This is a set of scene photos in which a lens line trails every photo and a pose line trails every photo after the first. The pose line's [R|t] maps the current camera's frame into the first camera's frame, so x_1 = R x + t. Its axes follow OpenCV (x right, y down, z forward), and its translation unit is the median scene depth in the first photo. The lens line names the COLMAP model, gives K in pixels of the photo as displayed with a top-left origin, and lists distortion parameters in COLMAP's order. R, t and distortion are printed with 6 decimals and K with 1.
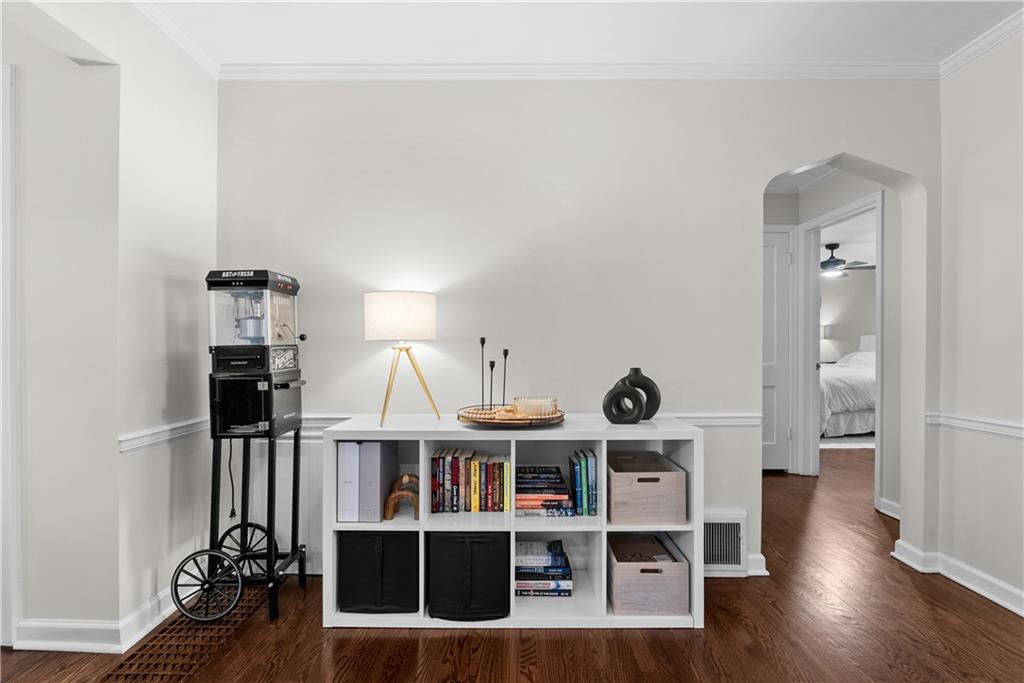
lens RADIAL K [[467.7, 0, 511.7], [0, 467.7, 345.9], [0, 0, 1]] dist [-0.001071, -0.000333]
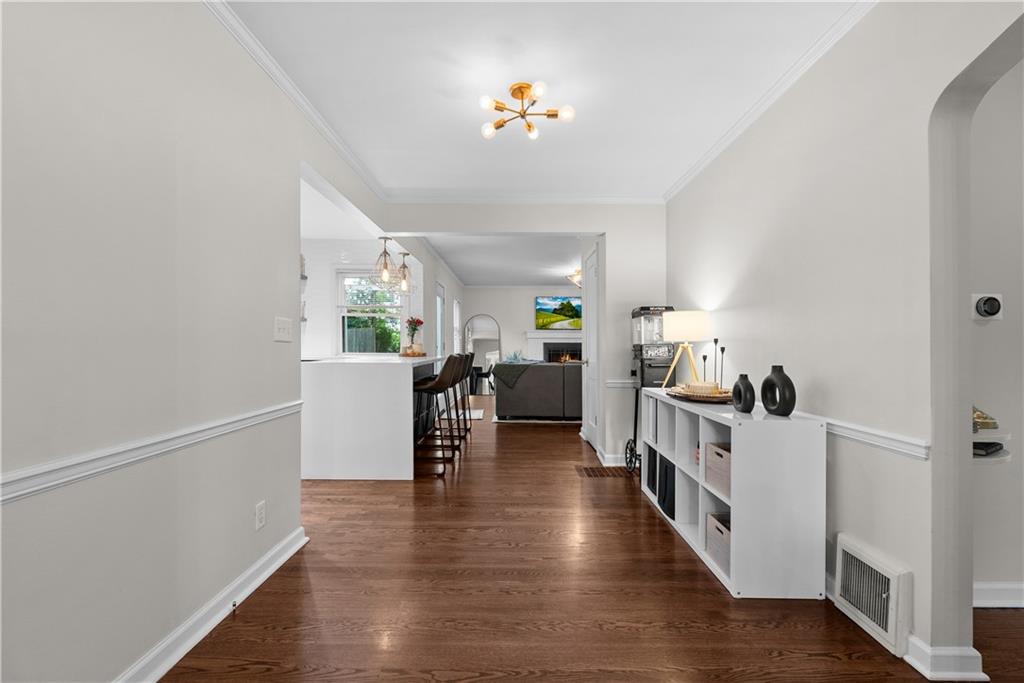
lens RADIAL K [[467.7, 0, 512.0], [0, 467.7, 344.0], [0, 0, 1]] dist [-0.001071, -0.000333]
pose [[-0.013581, -0.000218, -0.999908, 1.471220], [-0.001138, 0.999999, -0.000202, -0.000921], [0.999907, 0.001135, -0.013581, 0.465419]]
